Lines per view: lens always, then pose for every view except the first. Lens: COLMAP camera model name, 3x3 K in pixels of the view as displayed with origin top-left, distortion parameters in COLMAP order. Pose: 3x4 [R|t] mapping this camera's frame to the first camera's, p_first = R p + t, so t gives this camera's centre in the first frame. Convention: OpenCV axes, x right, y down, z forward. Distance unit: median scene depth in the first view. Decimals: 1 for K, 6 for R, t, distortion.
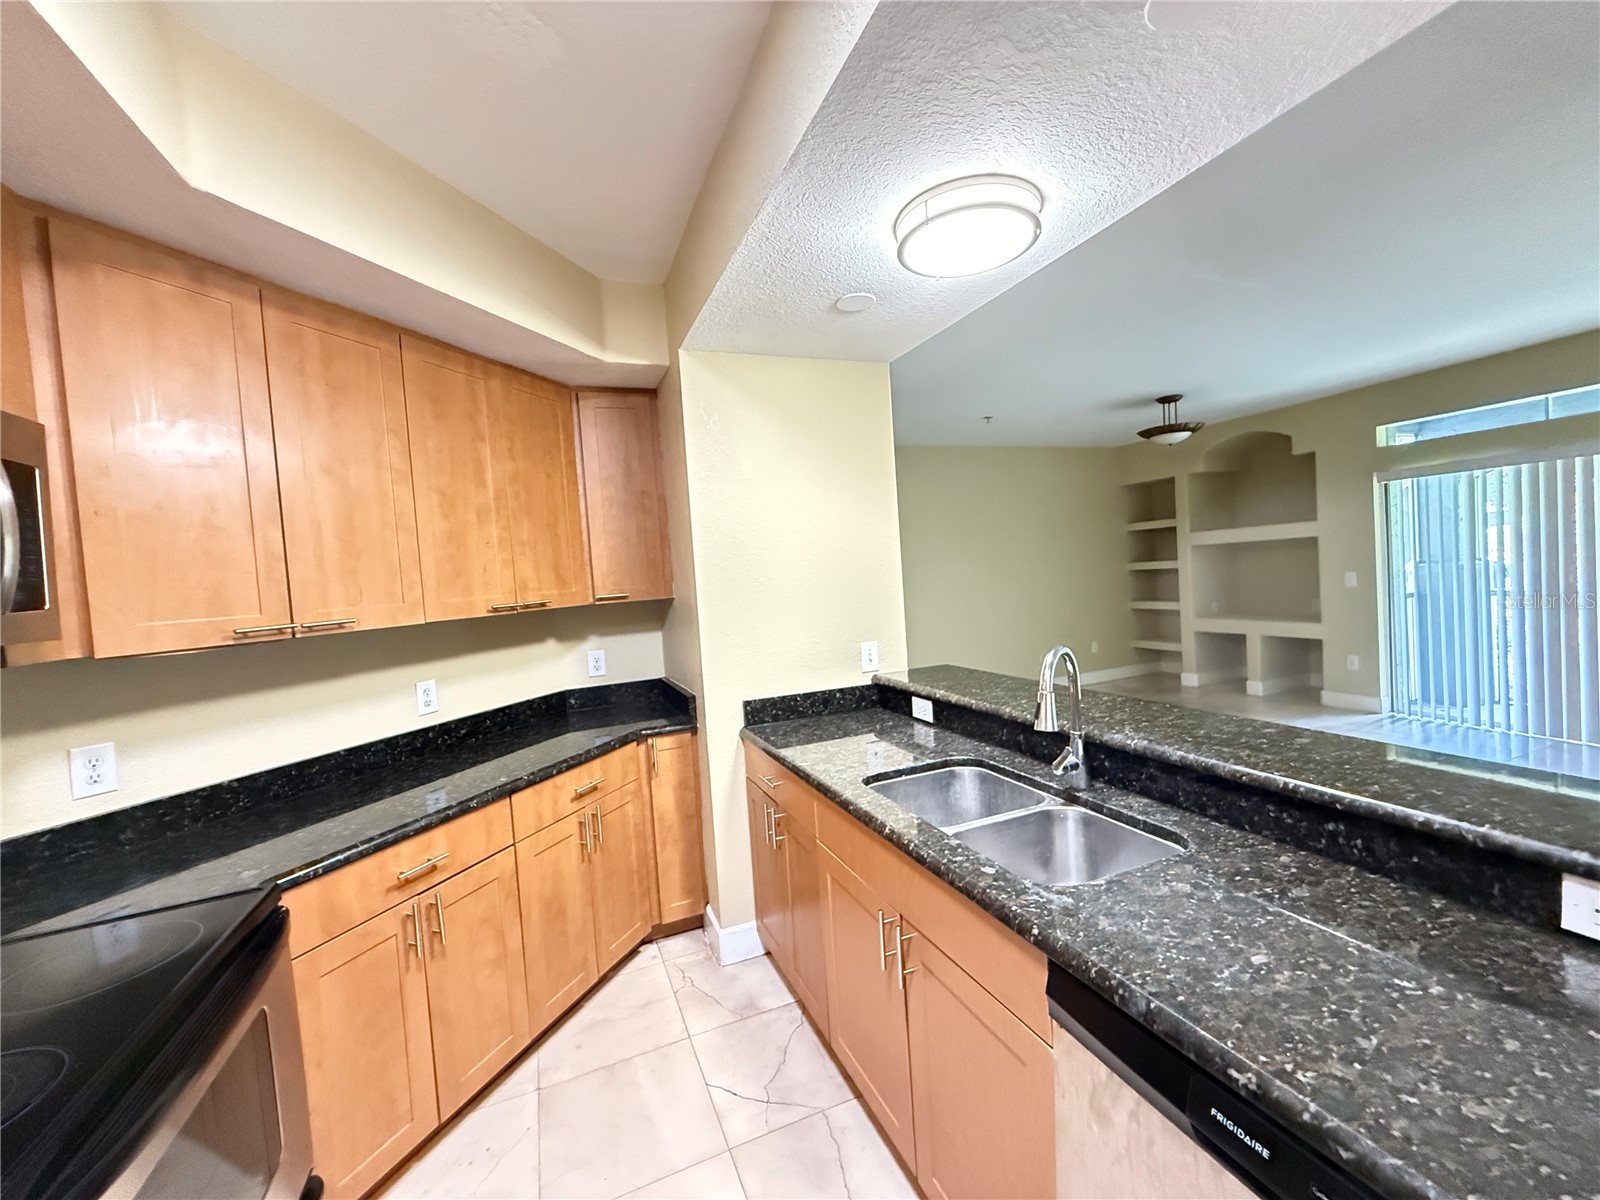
lens RADIAL K [[639.5, 0, 807.7], [0, 639.5, 592.5], [0, 0, 1]] dist [-0.001570, 0.001051]
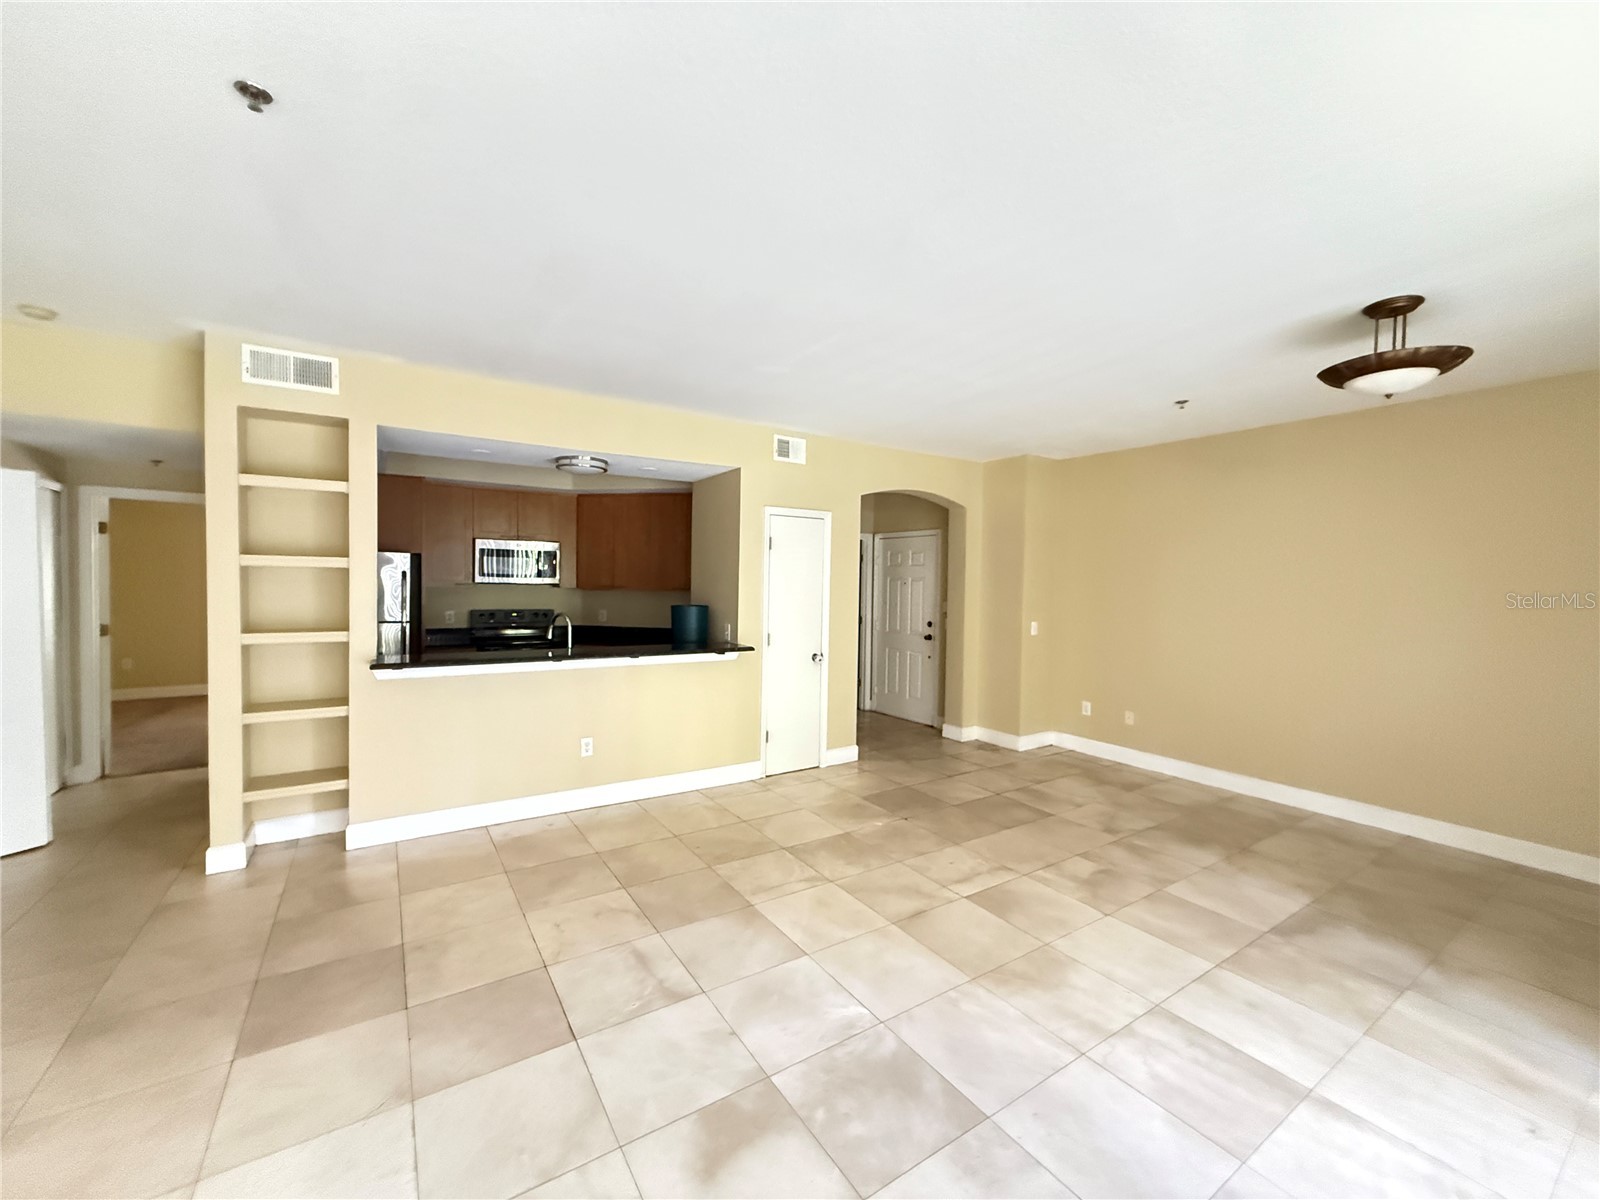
lens RADIAL K [[639.5, 0, 789.7], [0, 639.5, 598.3], [0, 0, 1]] dist [-0.001570, 0.001051]
pose [[0.189237, 0.096811, -0.977147, 0.915424], [-0.063226, 0.994264, 0.086263, -0.077821], [0.979894, 0.045457, 0.194273, 0.399848]]
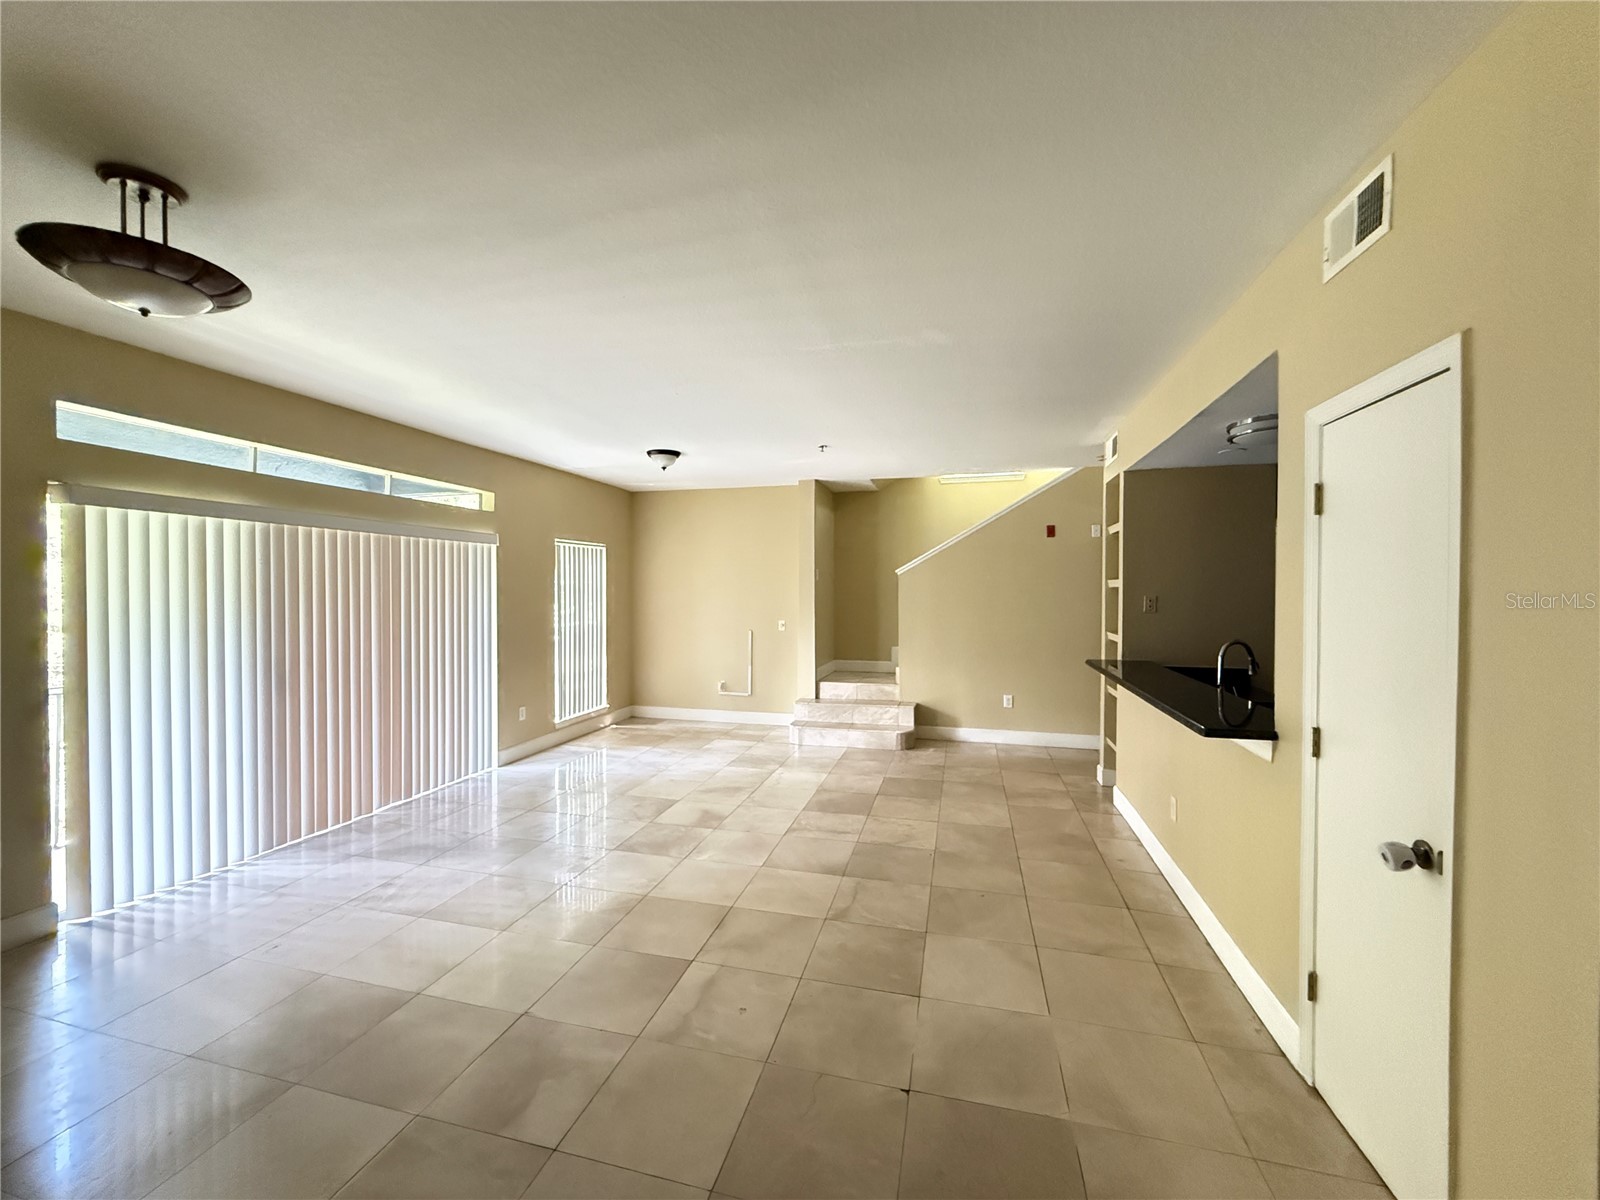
lens RADIAL K [[639.5, 0, 796.5], [0, 639.5, 598.1], [0, 0, 1]] dist [-0.001570, 0.001051]
pose [[-0.801507, 0.056962, 0.595266, 0.063524], [0.072710, 0.997350, 0.002464, -0.043127], [-0.593549, 0.045256, -0.803525, 0.993694]]
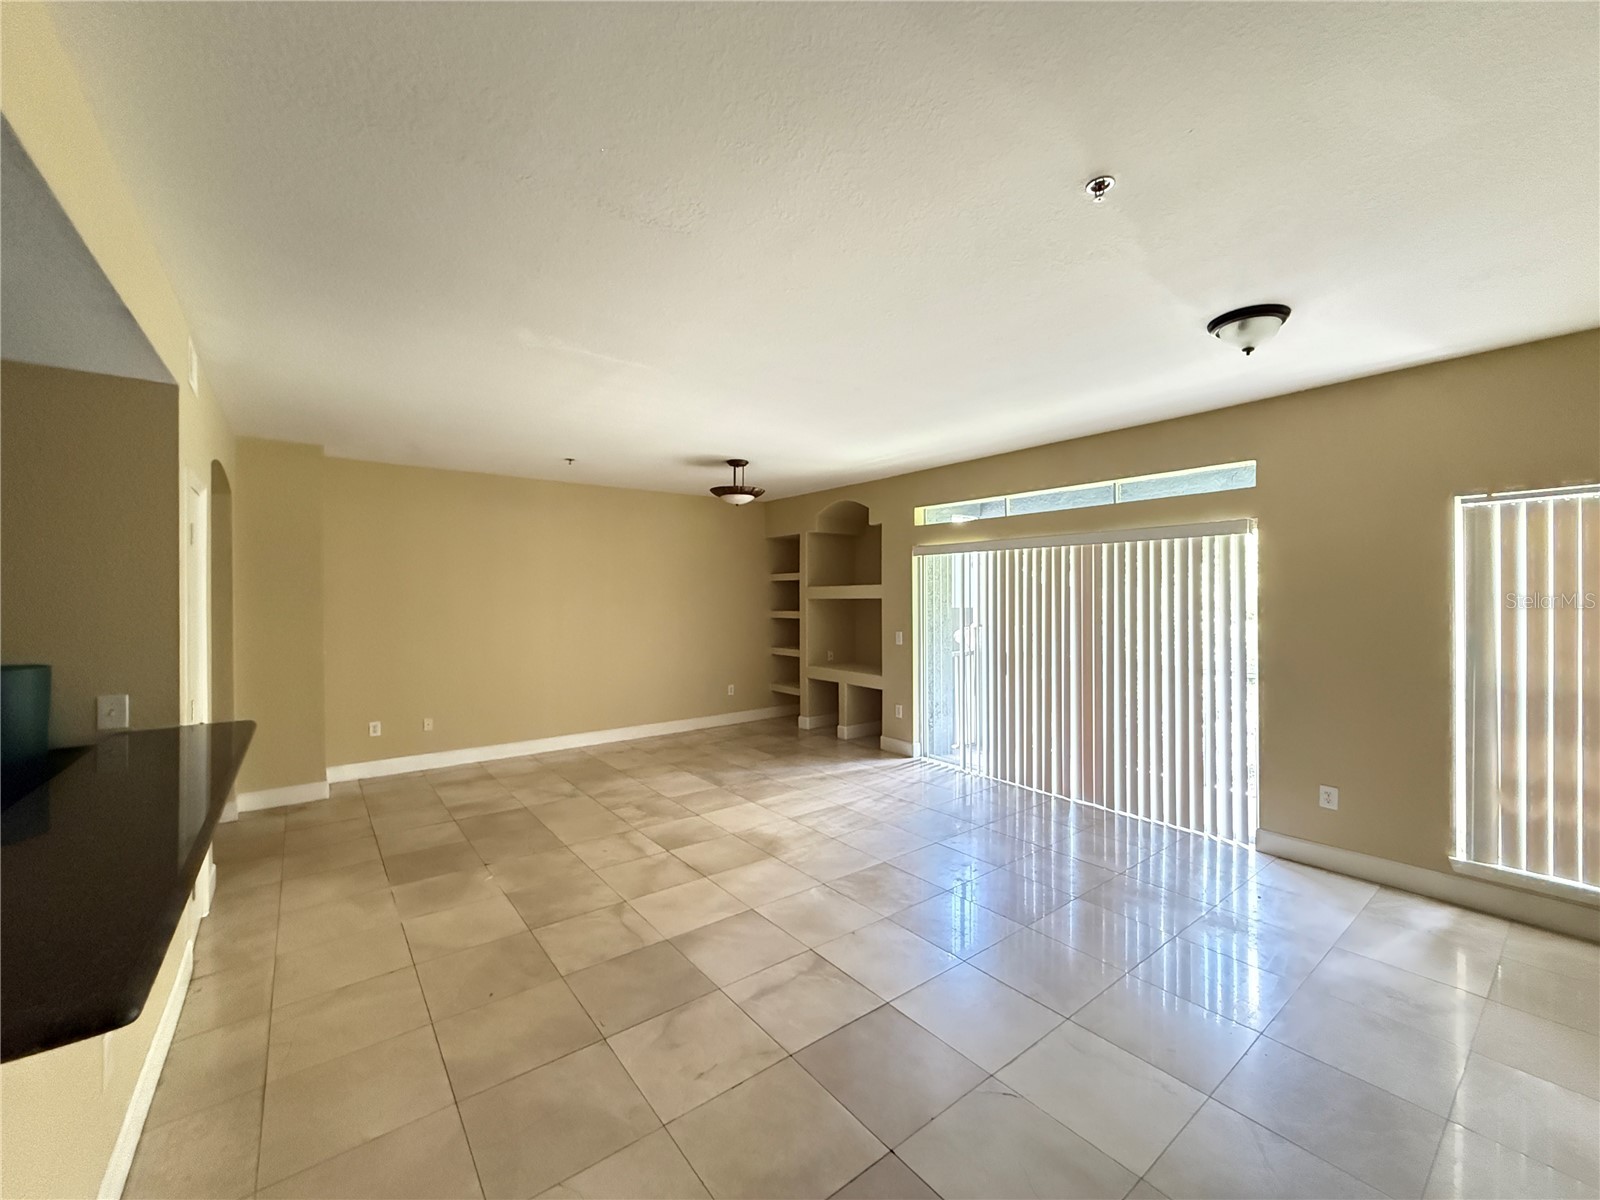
lens RADIAL K [[639.5, 0, 799.6], [0, 639.5, 598.8], [0, 0, 1]] dist [-0.001570, 0.001051]
pose [[0.959552, 0.060972, 0.274850, 0.352602], [-0.050393, 0.997697, -0.045395, -0.029144], [-0.276985, 0.029708, 0.960415, -0.048673]]
